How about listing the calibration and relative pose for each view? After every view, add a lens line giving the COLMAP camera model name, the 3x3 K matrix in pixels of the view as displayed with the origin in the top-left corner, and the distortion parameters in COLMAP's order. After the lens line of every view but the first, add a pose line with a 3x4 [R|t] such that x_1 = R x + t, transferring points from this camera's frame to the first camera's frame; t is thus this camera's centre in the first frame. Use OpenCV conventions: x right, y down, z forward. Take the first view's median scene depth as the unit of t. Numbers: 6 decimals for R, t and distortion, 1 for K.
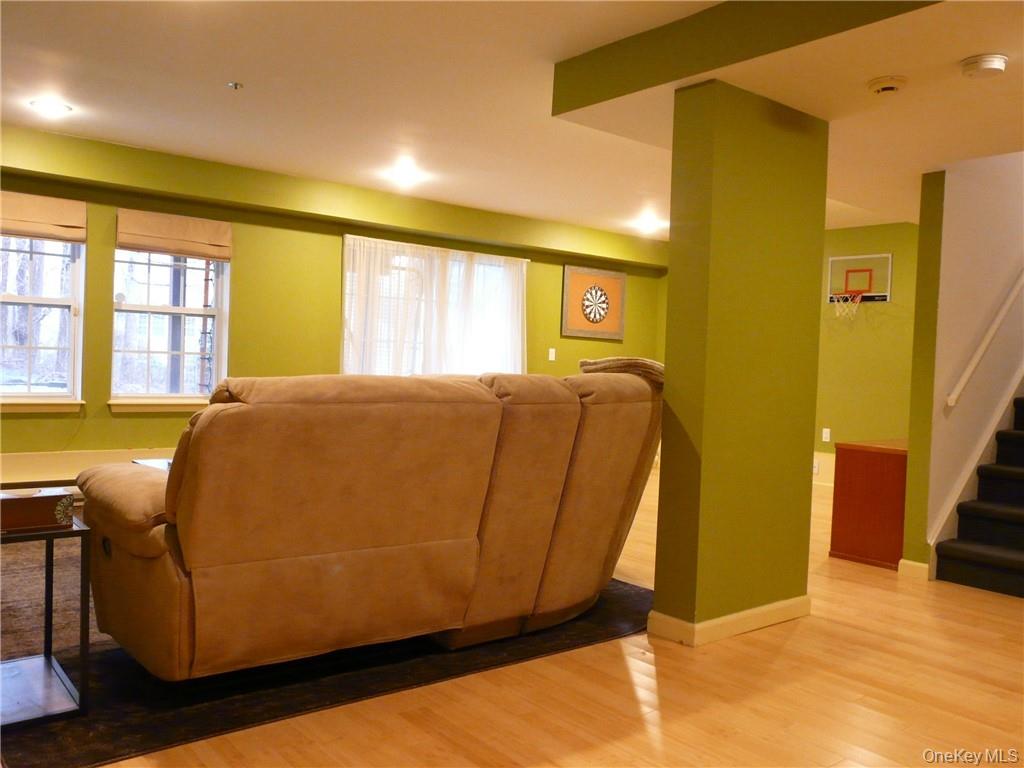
lens RADIAL K [[845.1, 0, 512.0], [0, 845.1, 384.0], [0, 0, 1]] dist [-0.094540, 0.124925]
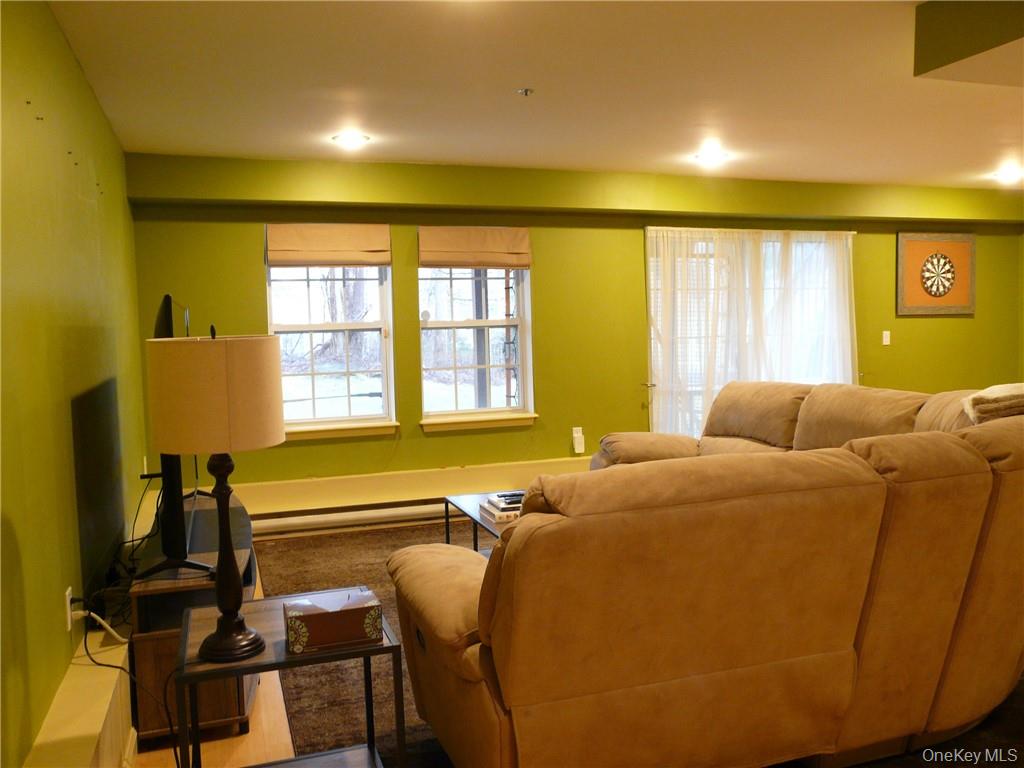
lens RADIAL K [[845.1, 0, 512.0], [0, 845.1, 384.0], [0, 0, 1]] dist [-0.094540, 0.124925]
pose [[0.938518, -0.037063, -0.343235, -0.031925], [0.051395, 0.998141, 0.032750, -0.051288], [0.341383, -0.048377, 0.938678, 0.087136]]
